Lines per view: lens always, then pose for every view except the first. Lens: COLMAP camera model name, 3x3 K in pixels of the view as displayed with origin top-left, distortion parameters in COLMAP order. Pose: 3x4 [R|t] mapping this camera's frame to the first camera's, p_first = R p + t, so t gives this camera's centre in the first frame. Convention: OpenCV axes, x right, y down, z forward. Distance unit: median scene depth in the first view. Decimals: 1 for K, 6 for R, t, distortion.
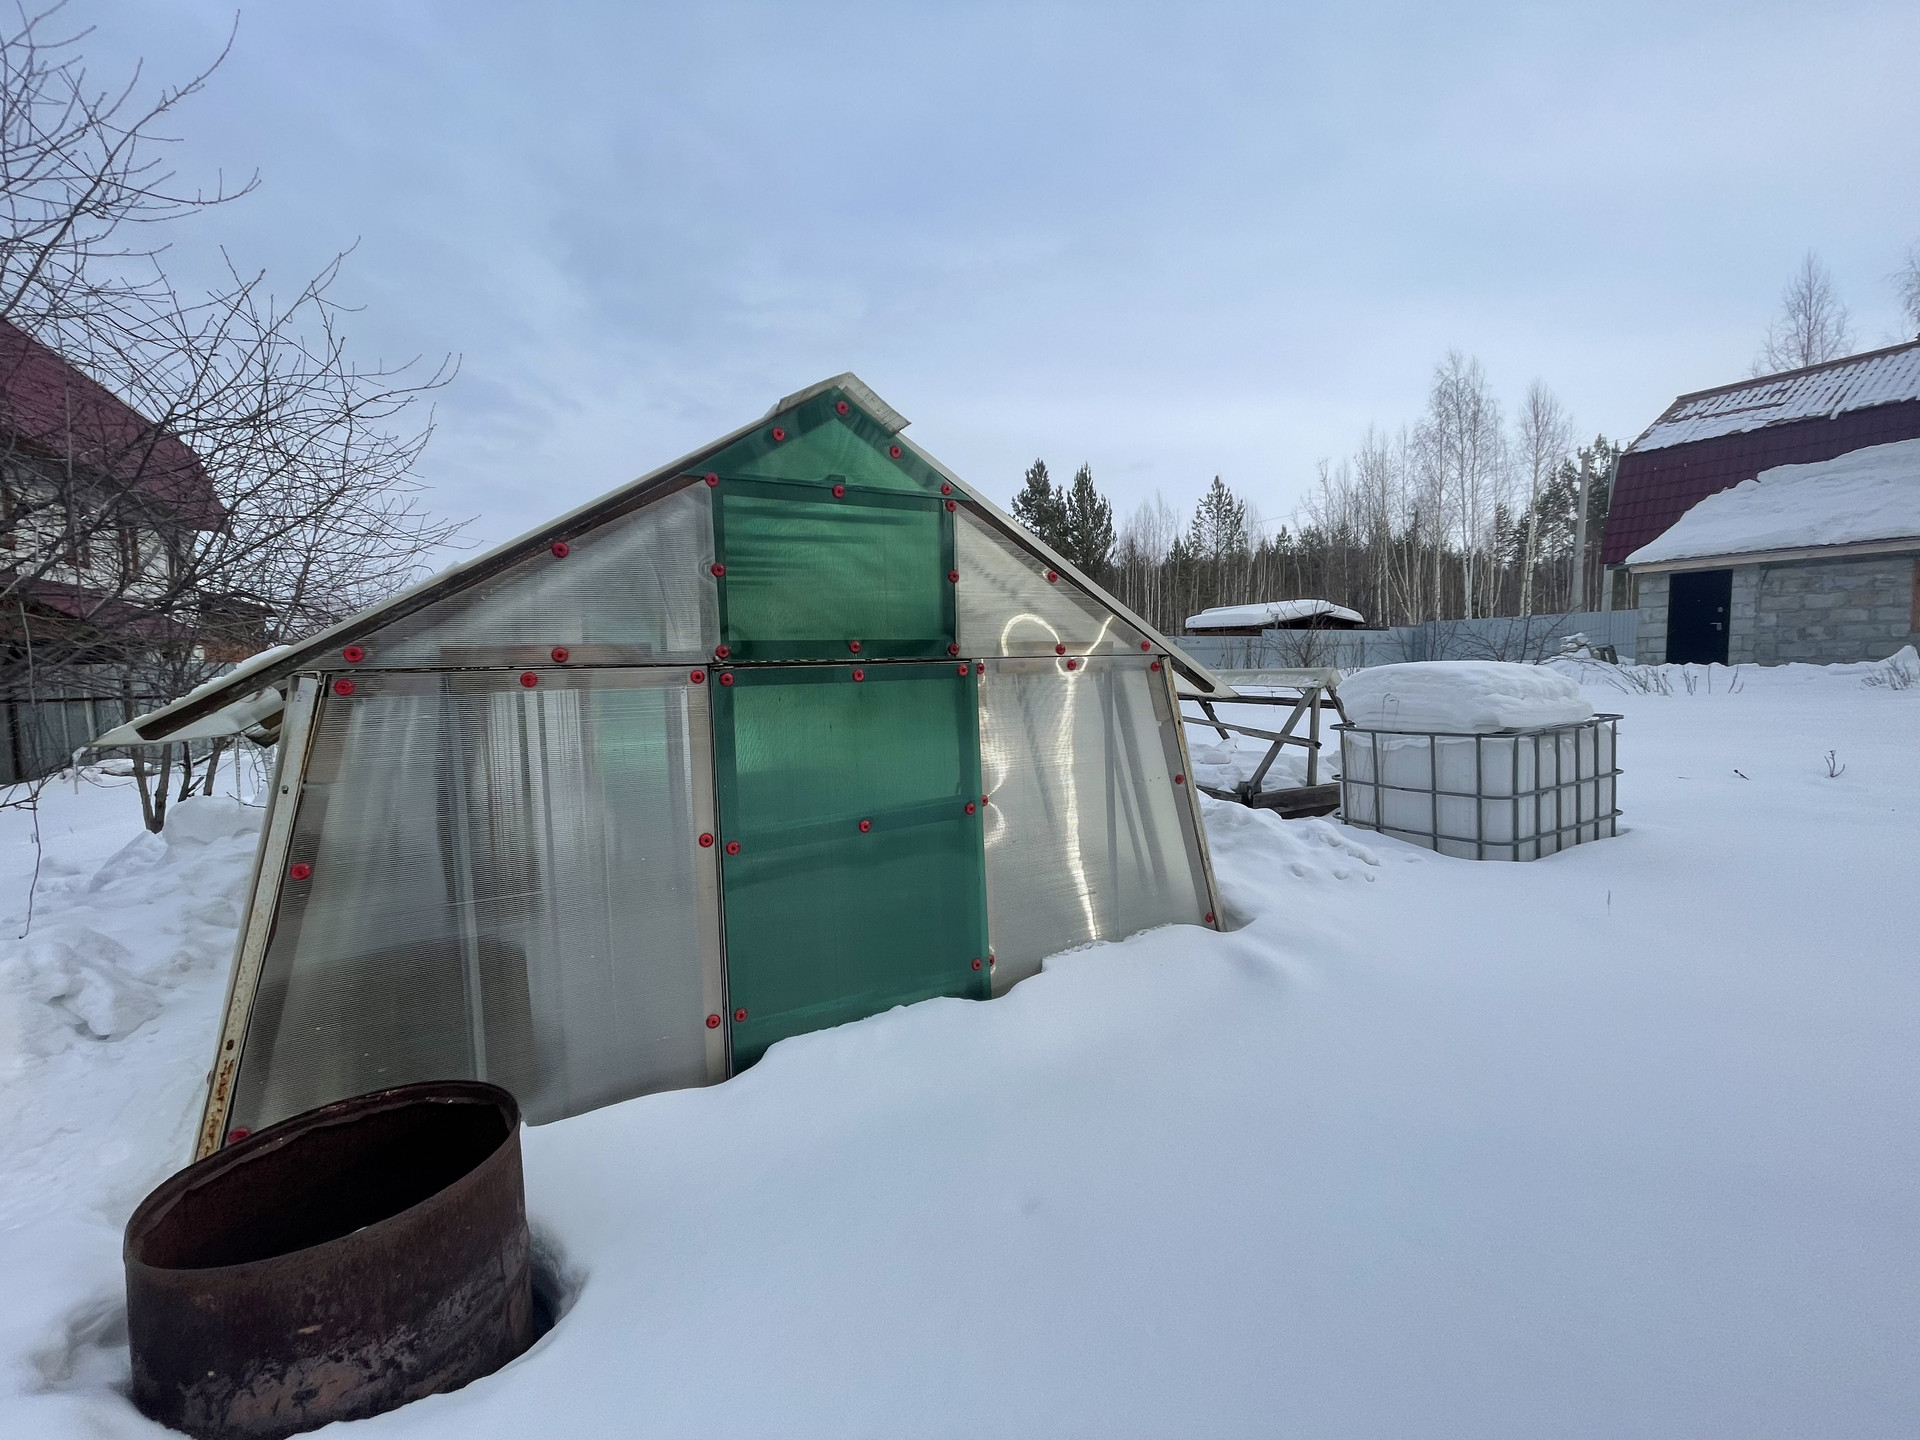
lens RADIAL K [[766.4, 0, 957.0], [0, 766.4, 723.5], [0, 0, 1]] dist [-0.008851, -0.000185]
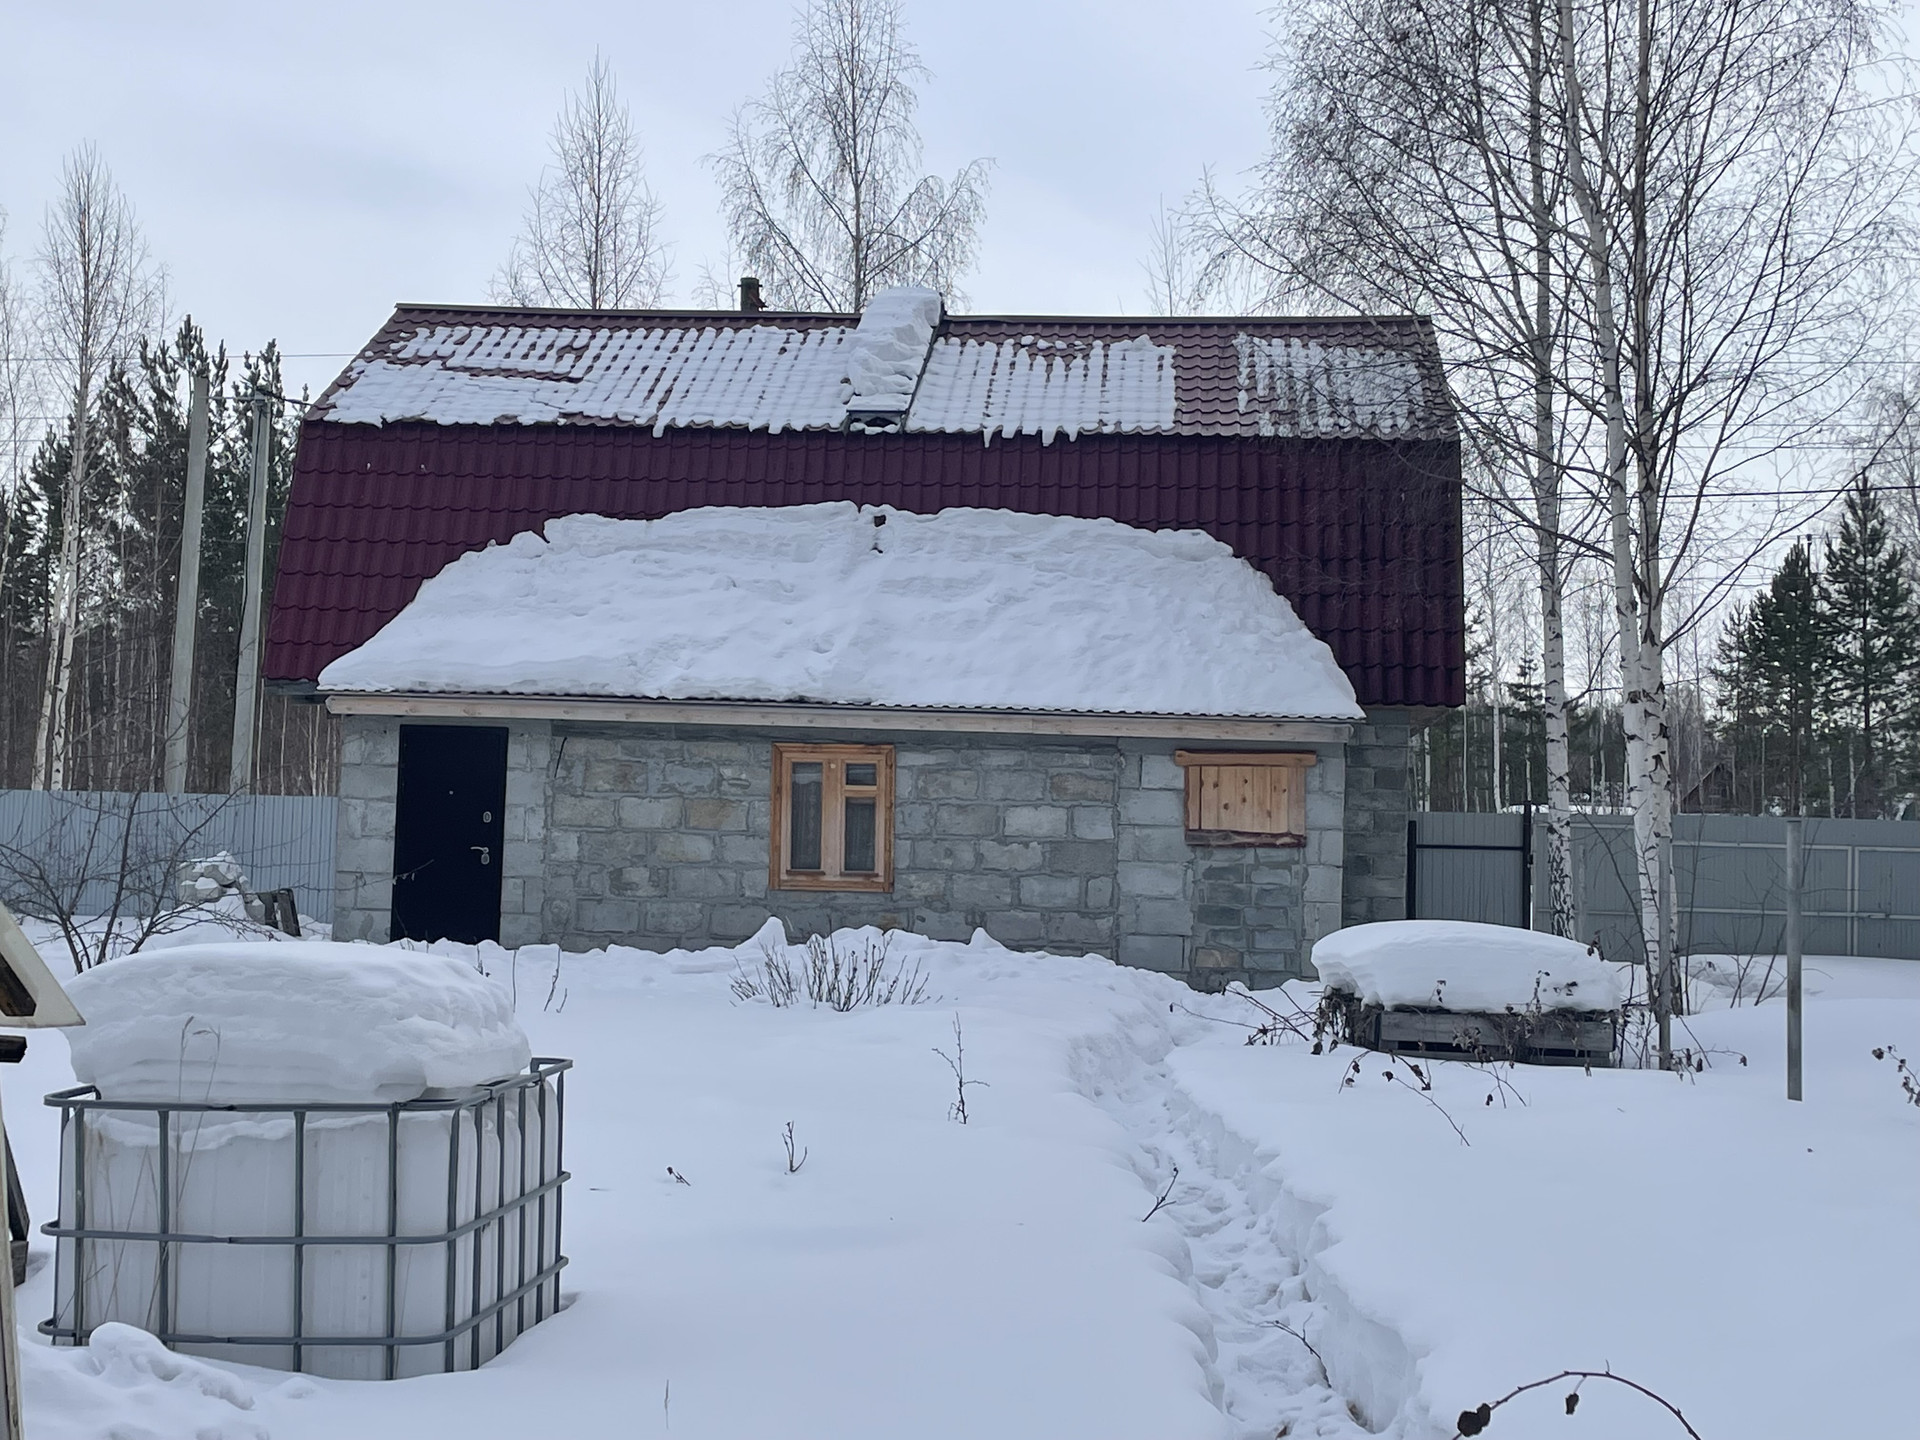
lens RADIAL K [[2692.9, 0, 951.2], [0, 2692.9, 728.4], [0, 0, 1]] dist [0.155487, -0.374897]
pose [[0.541414, 0.093590, 0.835531, -0.152537], [0.023363, 0.991727, -0.126225, 0.000952], [-0.840432, 0.087860, 0.534748, -0.055477]]
